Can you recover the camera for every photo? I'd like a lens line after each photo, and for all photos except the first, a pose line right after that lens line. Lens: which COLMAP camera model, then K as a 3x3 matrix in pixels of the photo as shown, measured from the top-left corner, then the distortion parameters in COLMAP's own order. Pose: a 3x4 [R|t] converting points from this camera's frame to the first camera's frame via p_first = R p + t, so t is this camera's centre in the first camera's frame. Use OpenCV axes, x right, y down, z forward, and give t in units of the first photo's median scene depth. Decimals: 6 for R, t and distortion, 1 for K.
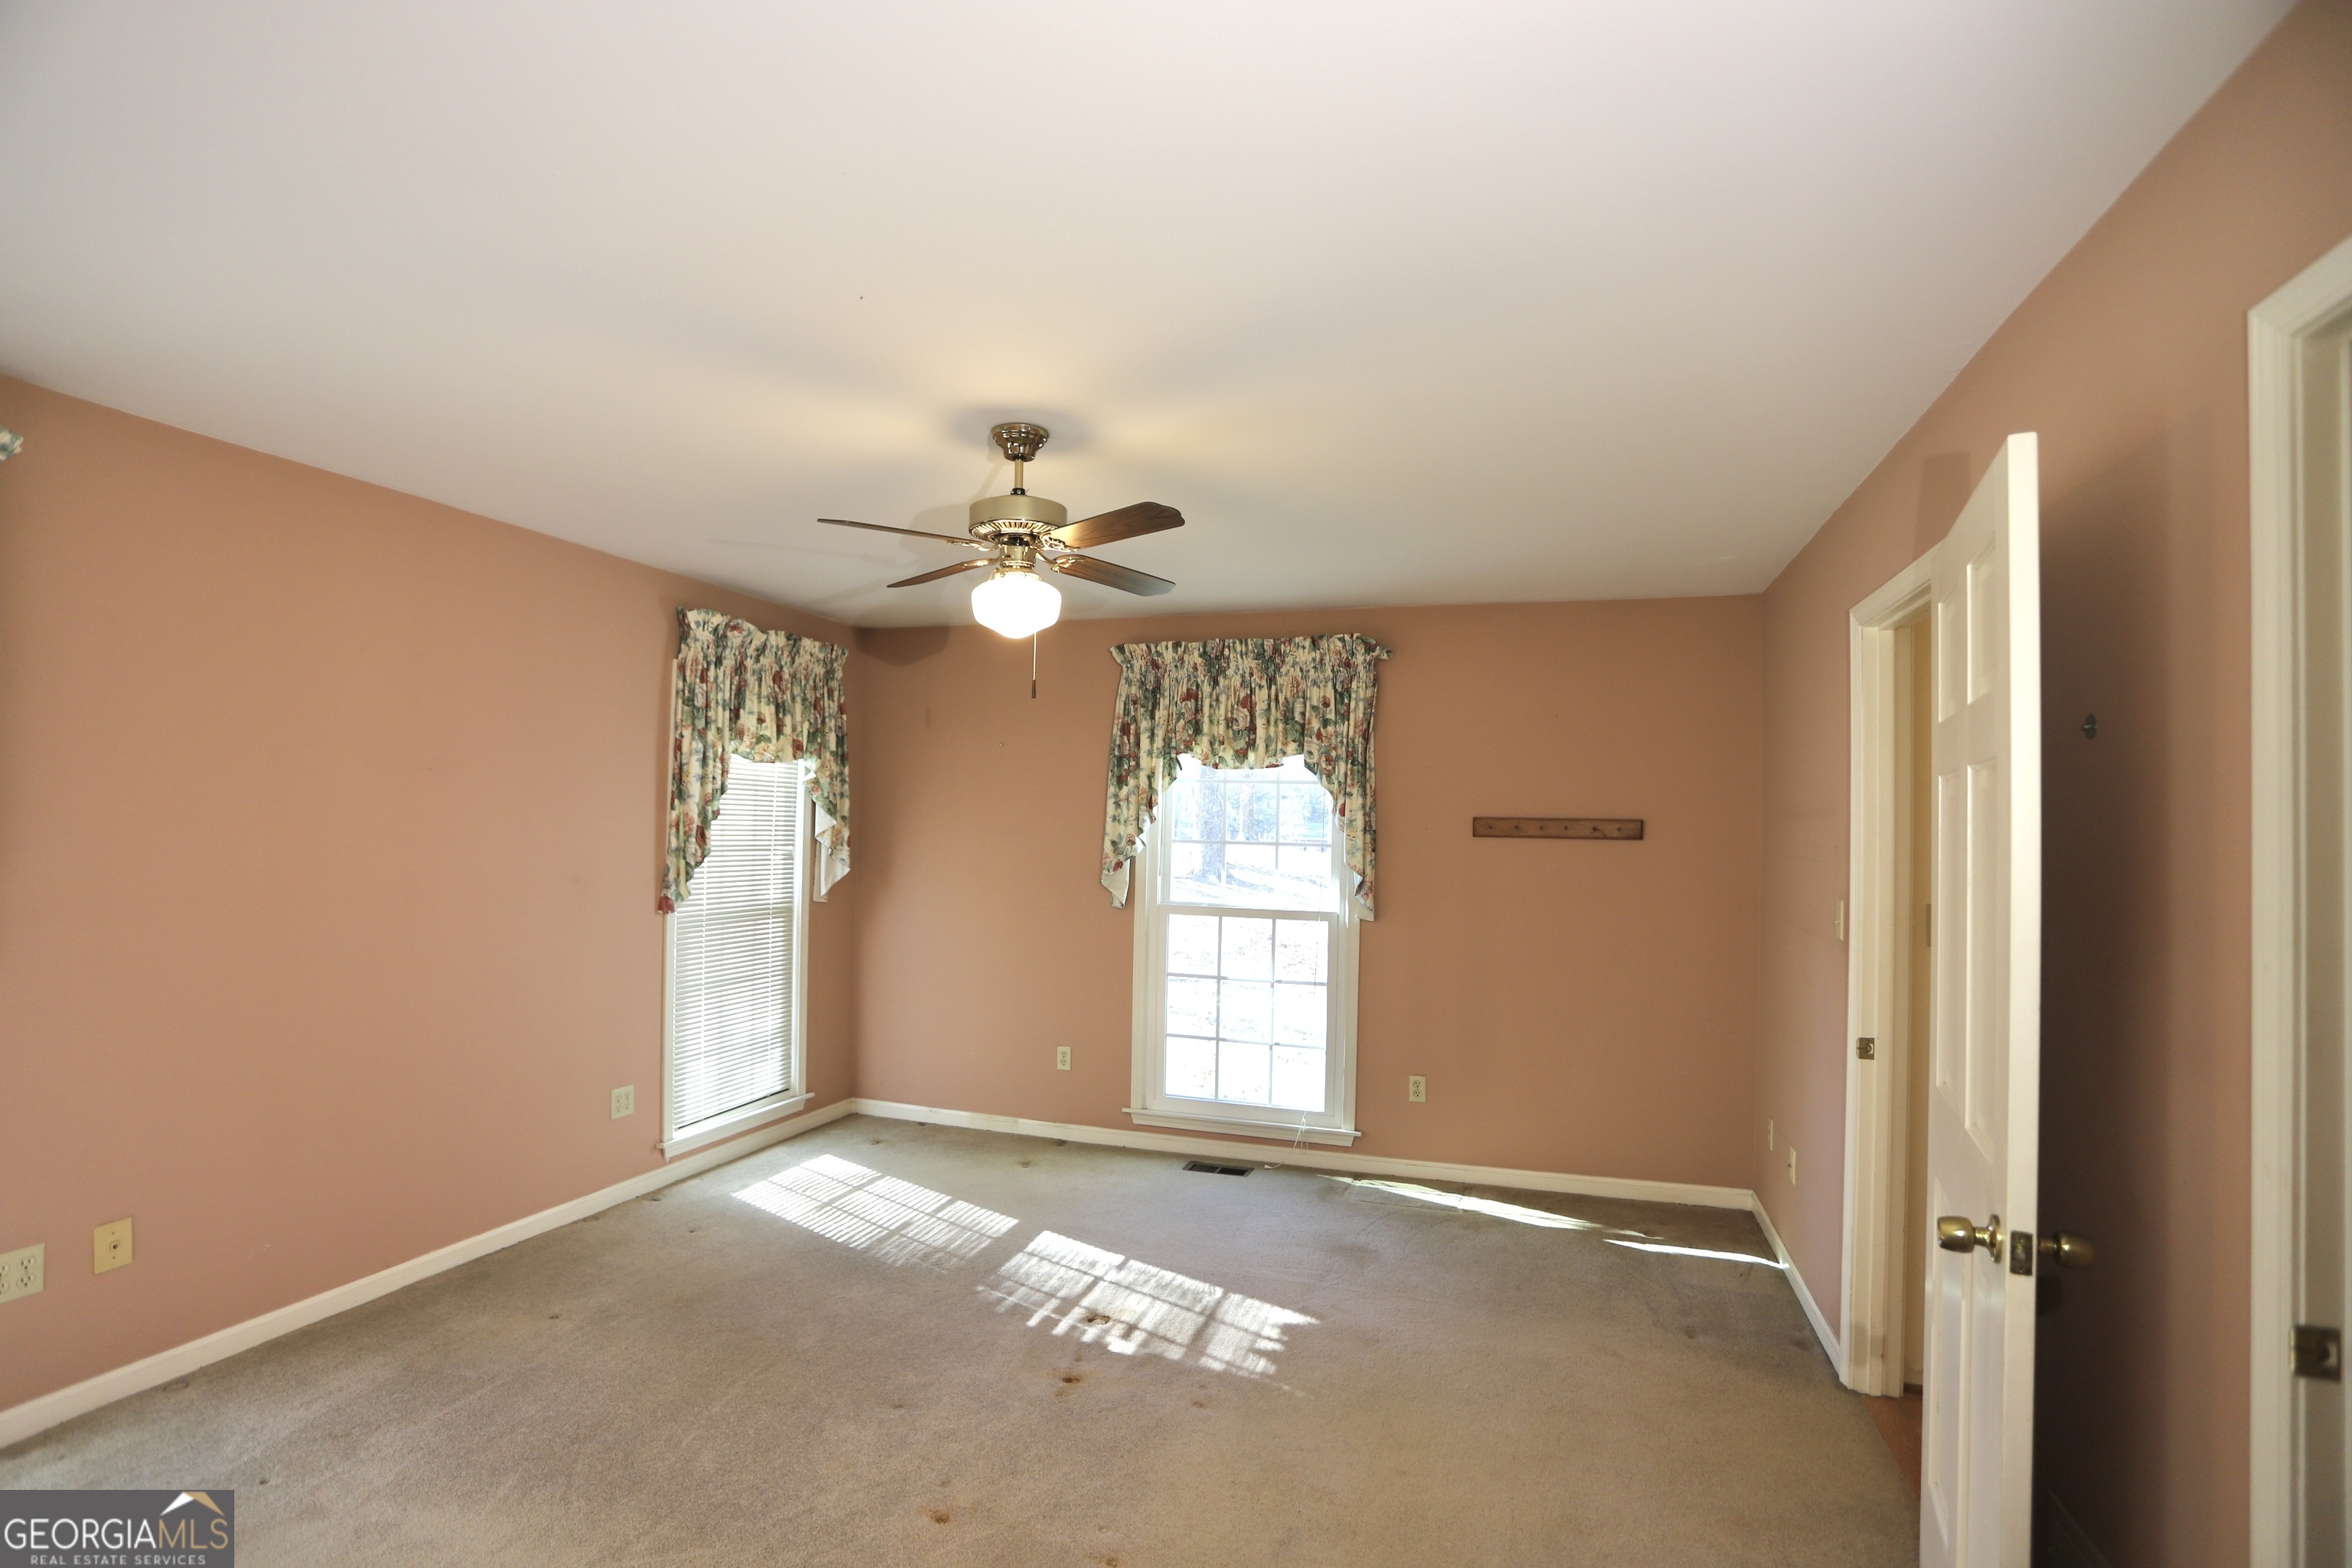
lens RADIAL K [[1147.3, 0, 1158.7], [0, 1147.3, 788.2], [0, 0, 1]] dist [-0.047241, 0.016119]
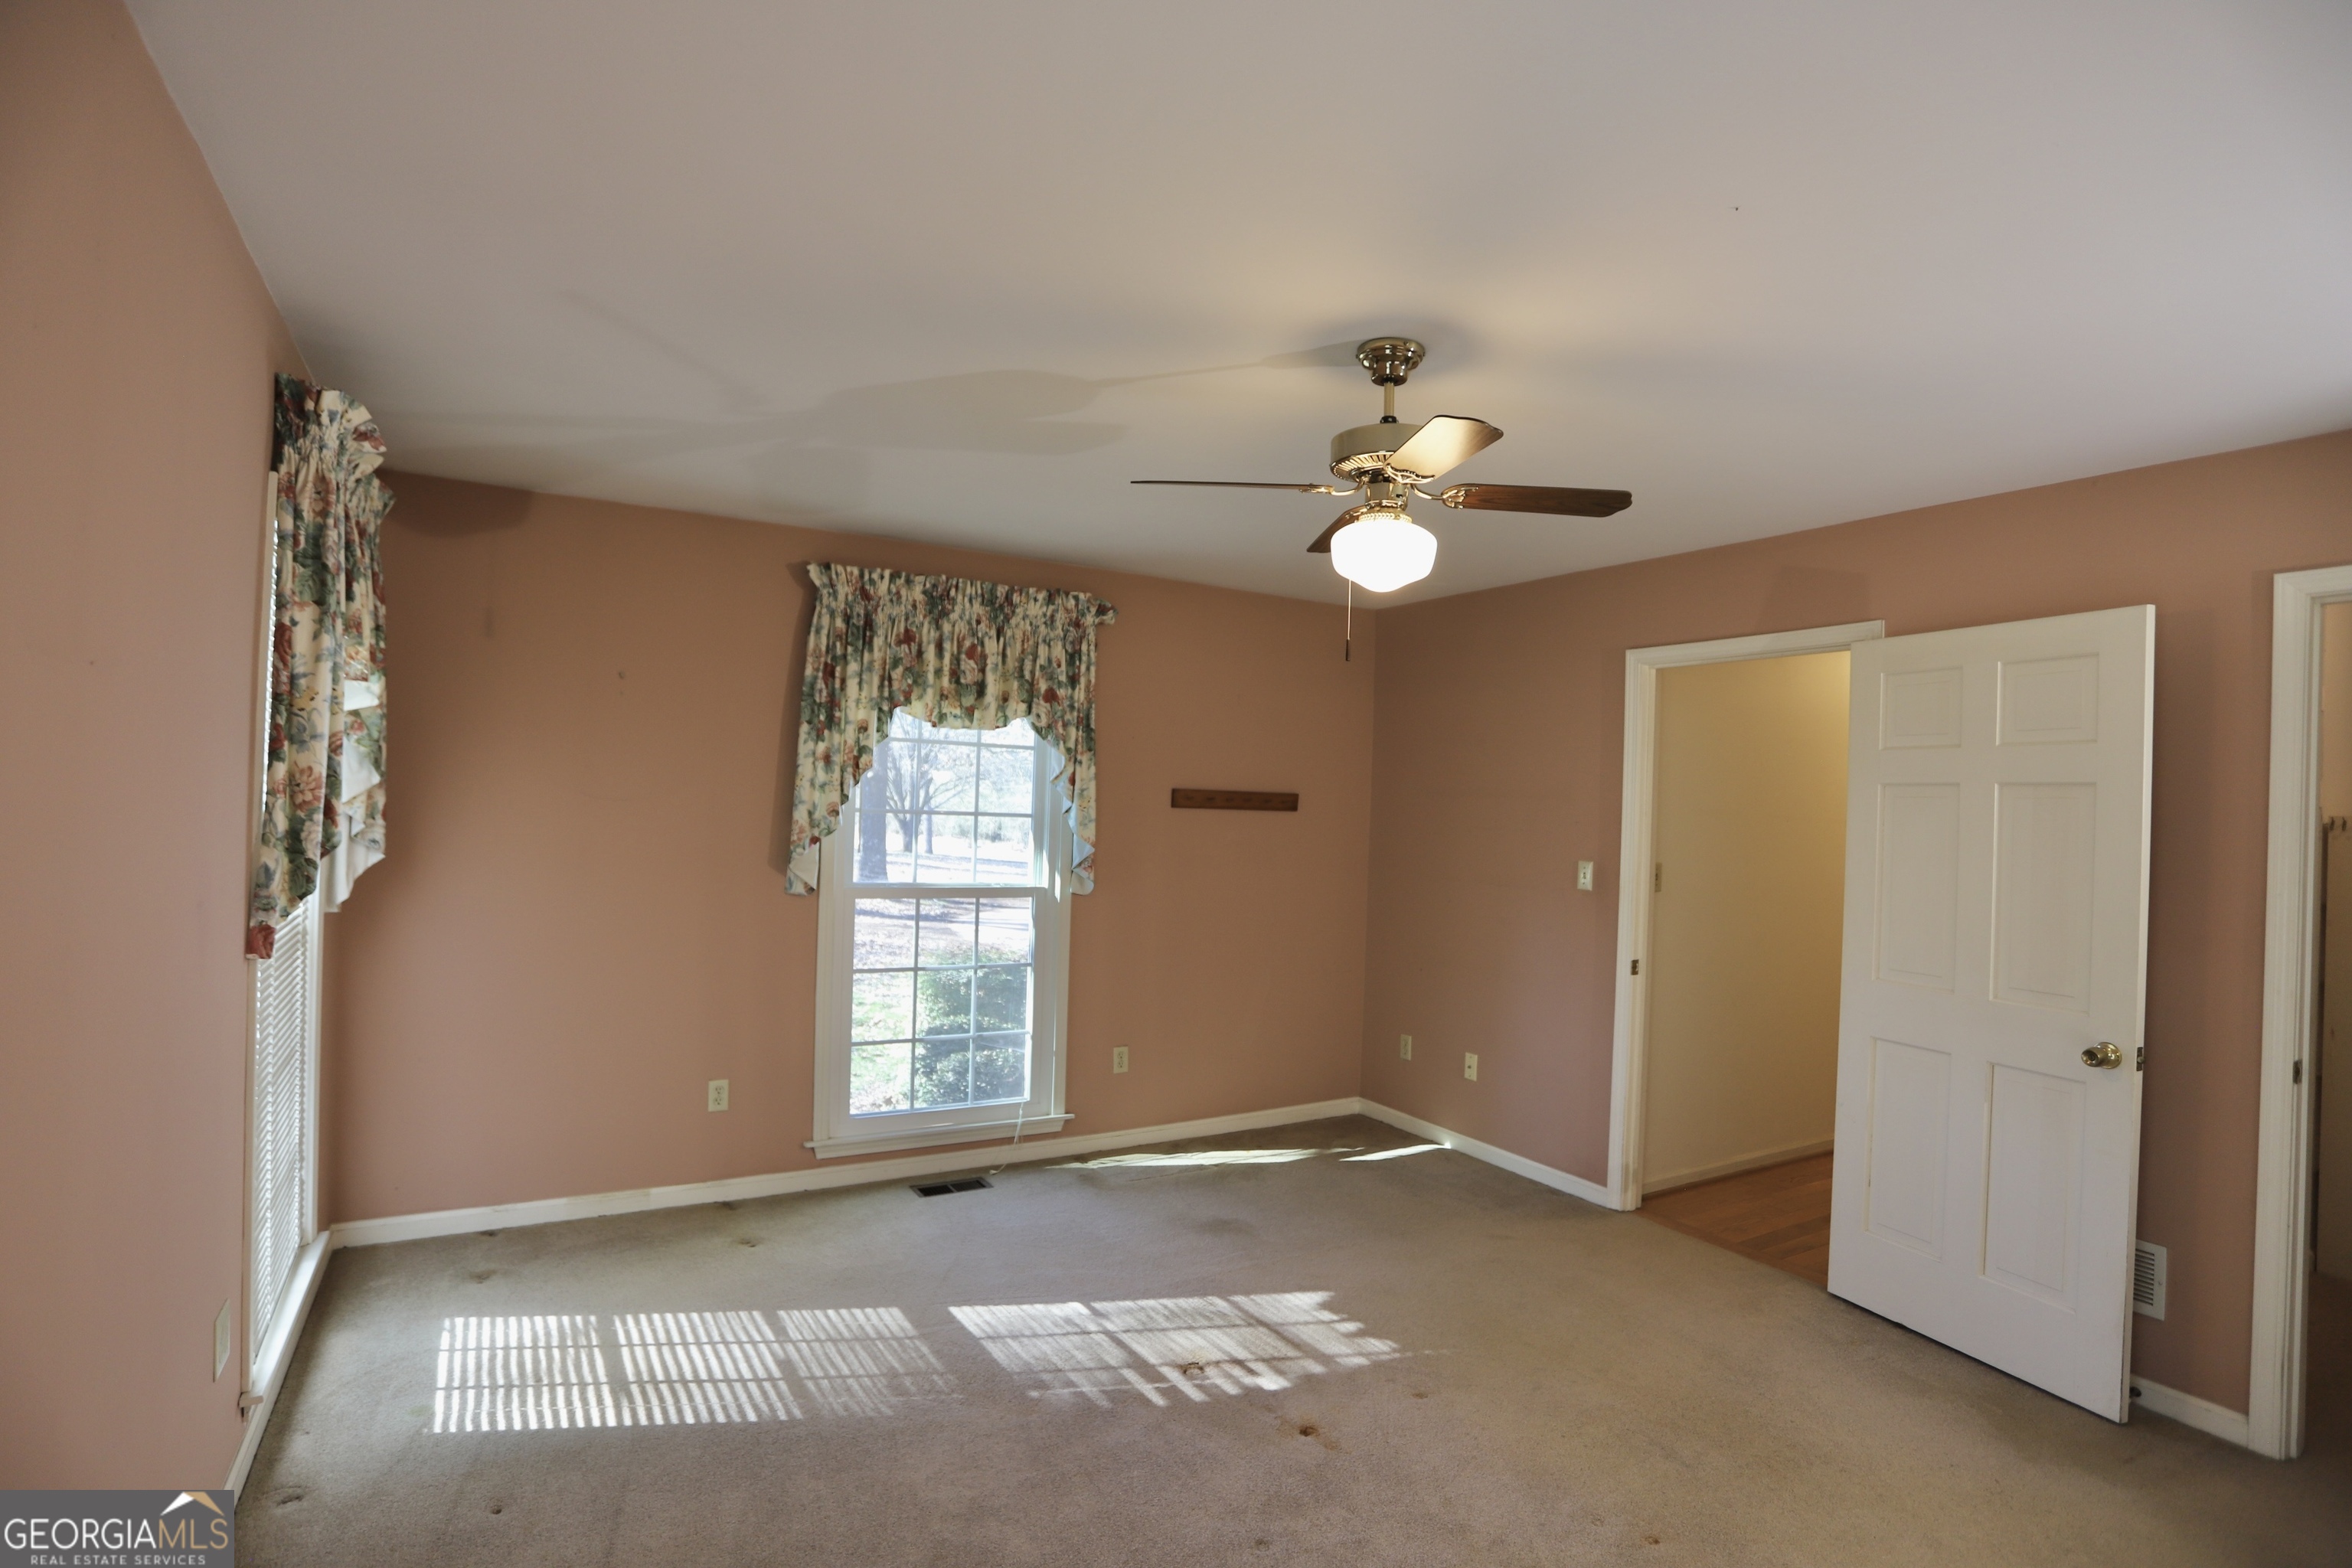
lens RADIAL K [[1147.3, 0, 1167.6], [0, 1147.3, 784.4], [0, 0, 1]] dist [-0.047241, 0.016119]
pose [[0.657614, 0.014776, 0.753210, -0.505224], [-0.044587, 0.998818, 0.019334, 0.001798], [-0.752034, -0.046297, 0.657496, 0.321224]]
